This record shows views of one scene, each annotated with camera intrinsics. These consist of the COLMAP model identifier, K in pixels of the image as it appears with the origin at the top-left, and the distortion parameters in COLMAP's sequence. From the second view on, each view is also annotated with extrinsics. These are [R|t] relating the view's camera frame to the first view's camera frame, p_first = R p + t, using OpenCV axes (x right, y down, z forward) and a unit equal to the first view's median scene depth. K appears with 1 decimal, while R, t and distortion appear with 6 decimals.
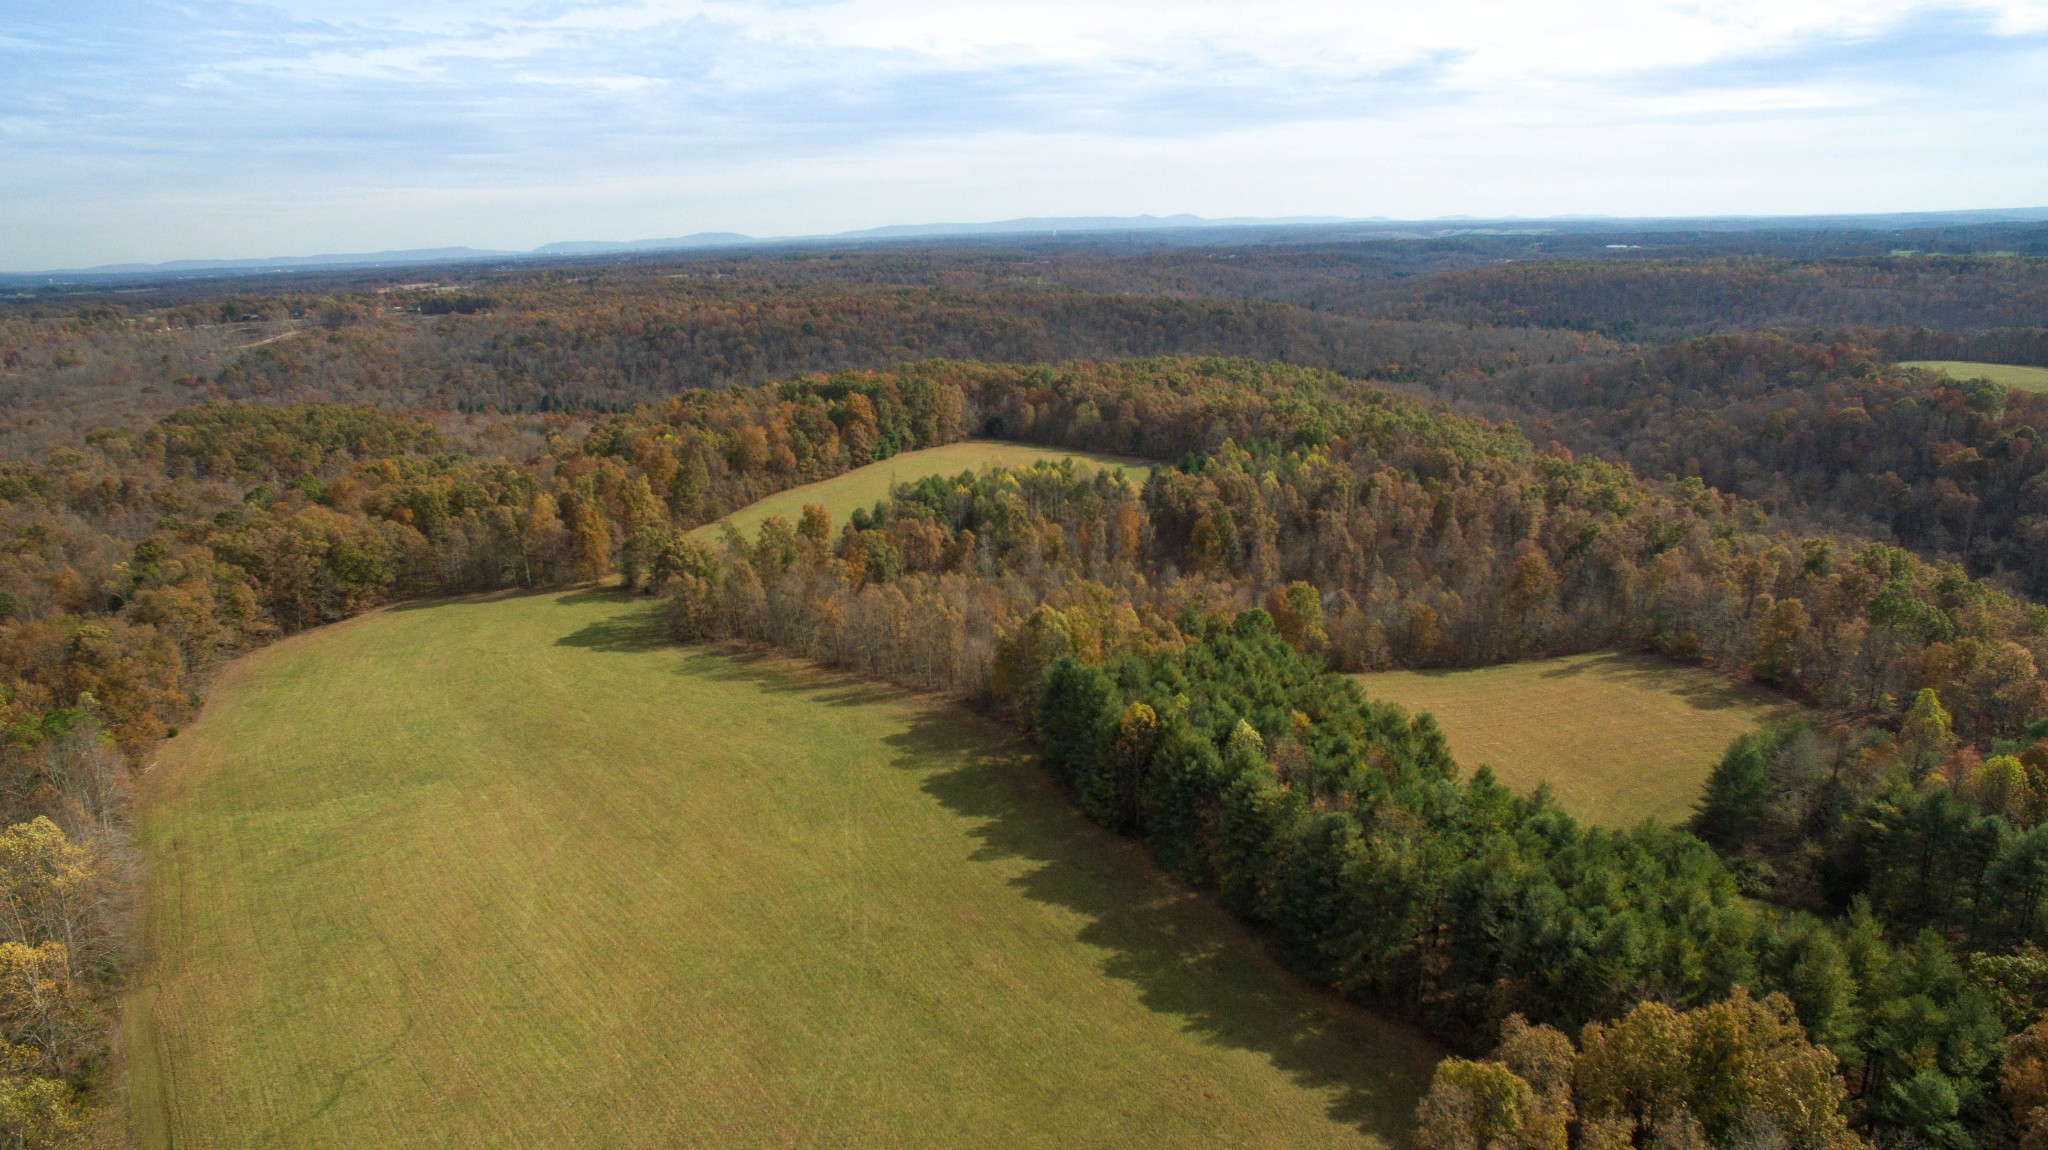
lens RADIAL K [[1216.0, 0, 1030.5], [0, 1216.0, 551.0], [0, 0, 1]] dist [-0.129052, 0.094582]
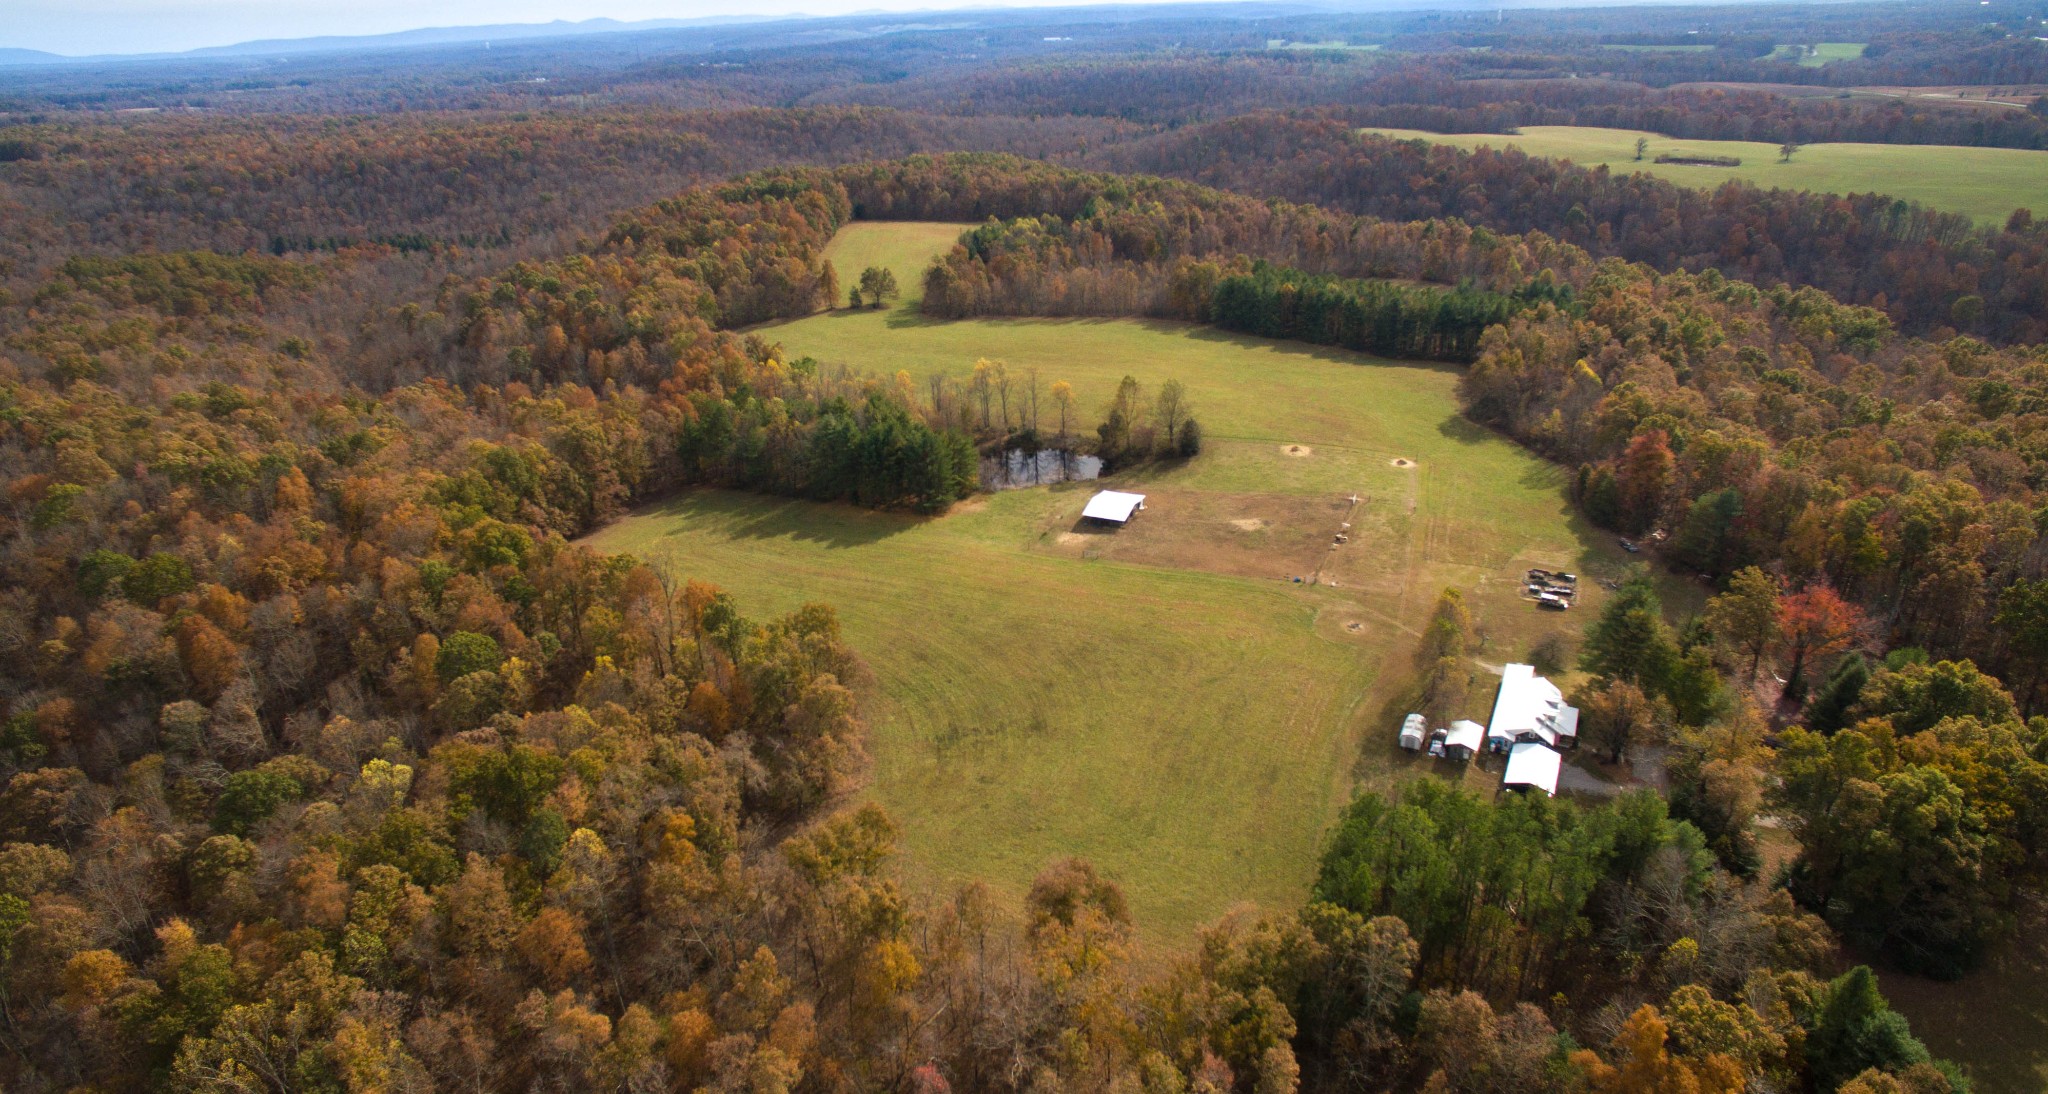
lens RADIAL K [[1183.6, 0, 1027.2], [0, 1183.6, 496.3], [0, 0, 1]] dist [-0.129974, 0.097410]
pose [[0.894861, -0.176344, 0.410031, -0.298143], [0.124677, 0.980834, 0.149733, 0.025882], [-0.428577, -0.082869, 0.899697, -0.201644]]
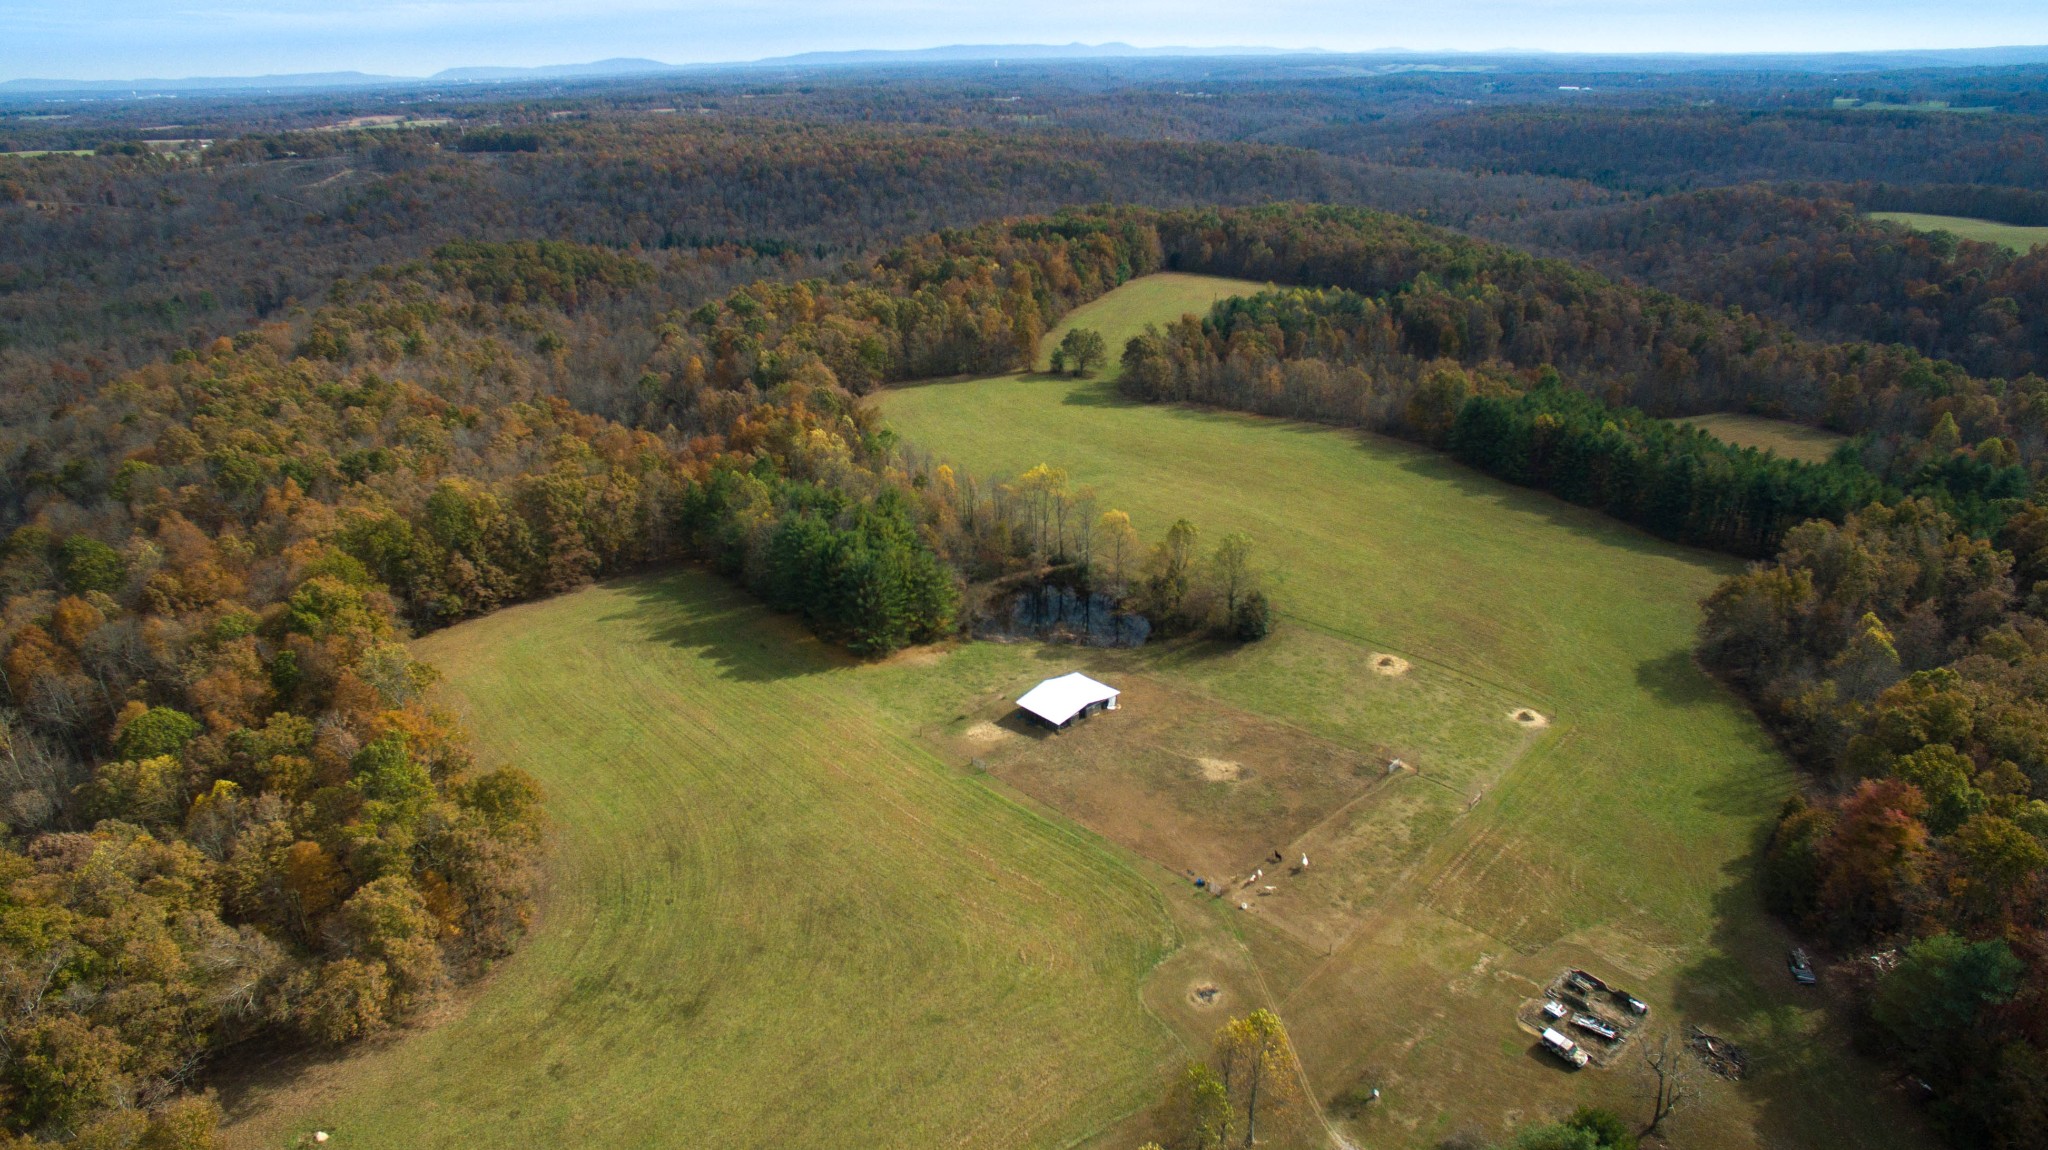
lens RADIAL K [[1216.5, 0, 1031.2], [0, 1216.5, 557.3], [0, 0, 1]] dist [-0.122729, 0.089354]
pose [[0.997978, -0.012667, 0.062280, -0.164159], [0.004077, 0.990678, 0.136162, 0.018457], [-0.063424, -0.135632, 0.988727, -0.156920]]
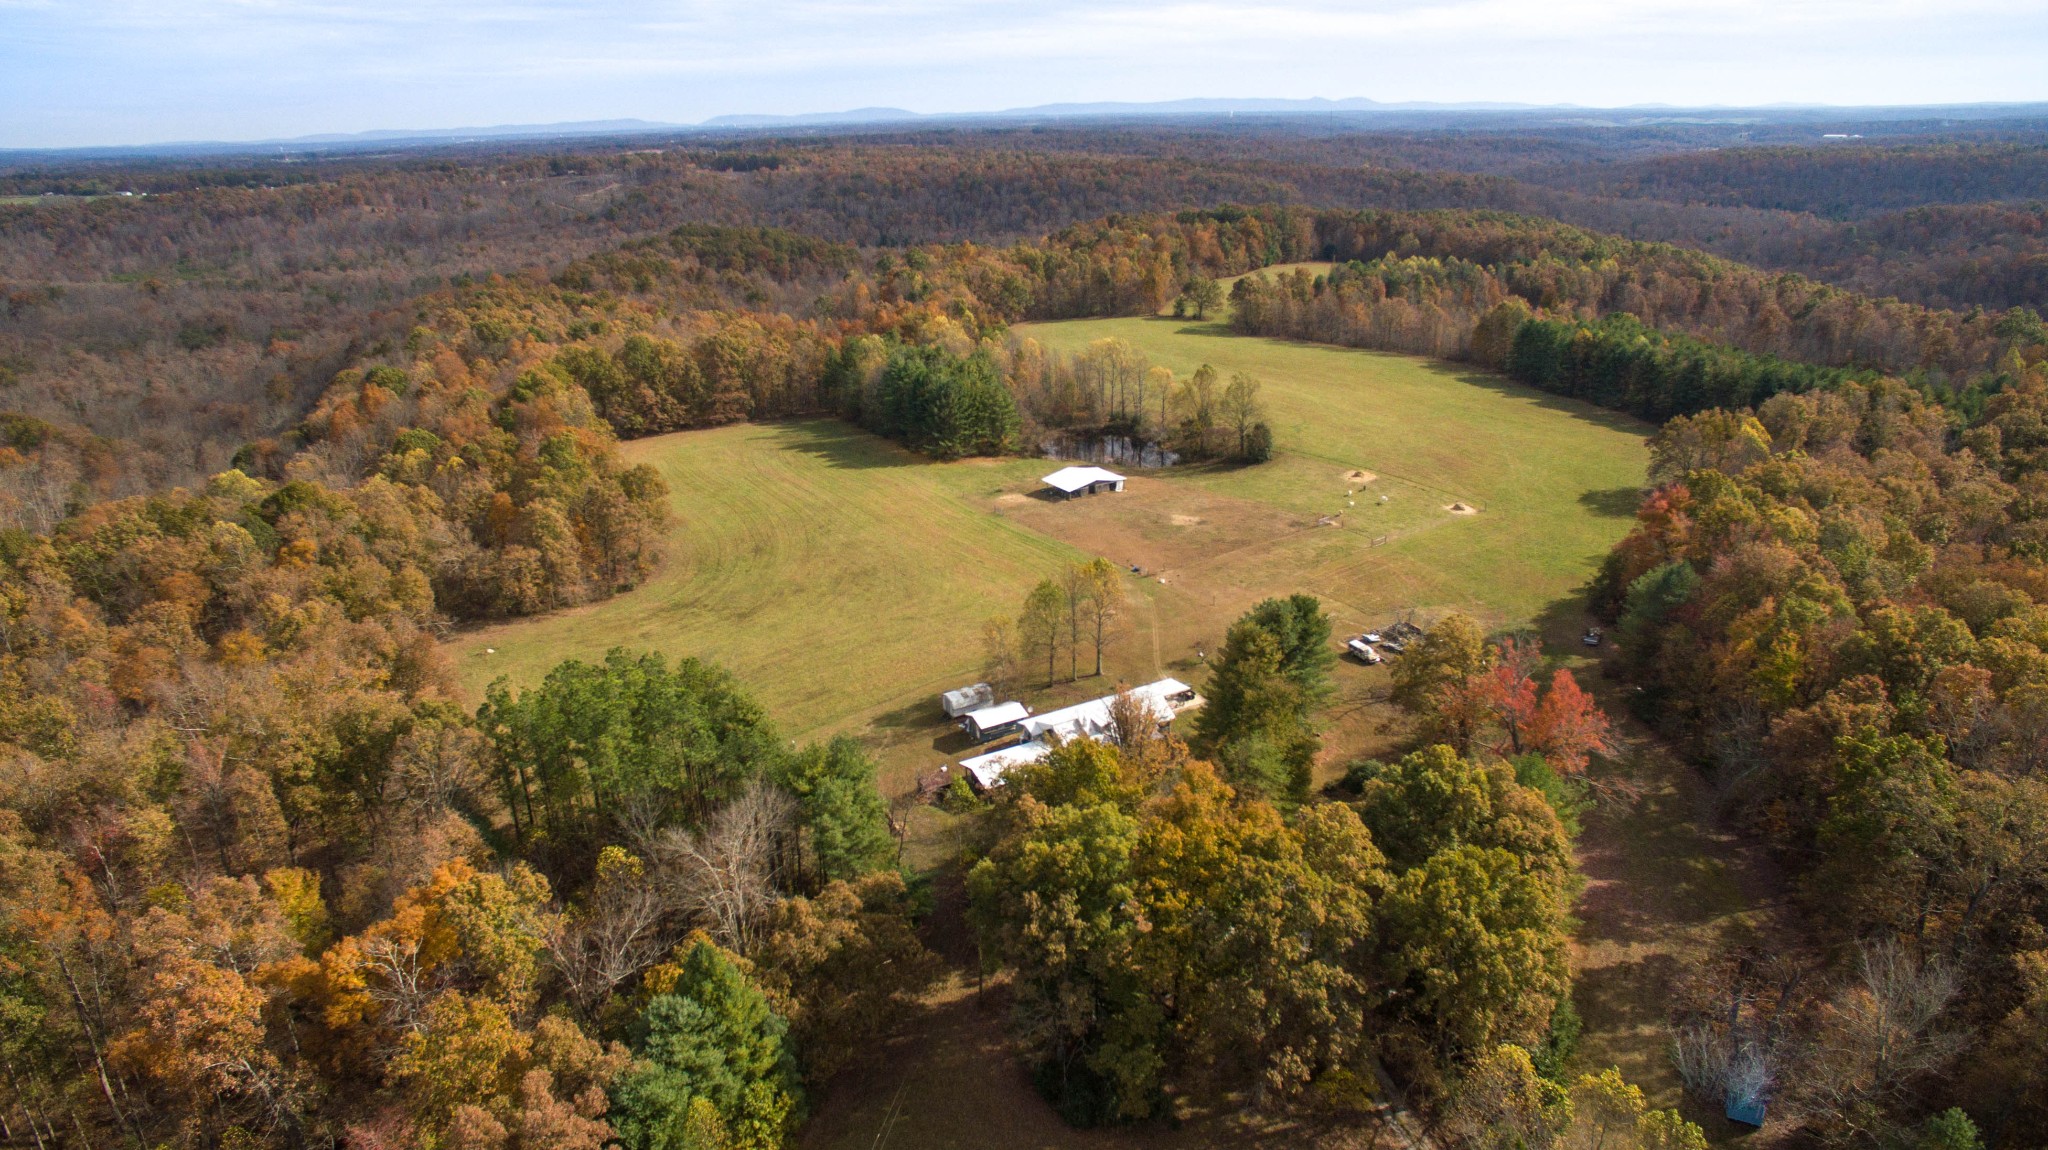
lens RADIAL K [[1216.5, 0, 1031.2], [0, 1216.5, 557.3], [0, 0, 1]] dist [-0.122729, 0.089354]
pose [[0.992093, 0.052942, -0.113790, -0.118513], [-0.041626, 0.994154, 0.099620, 0.070309], [0.118399, -0.094096, 0.988498, -0.224821]]
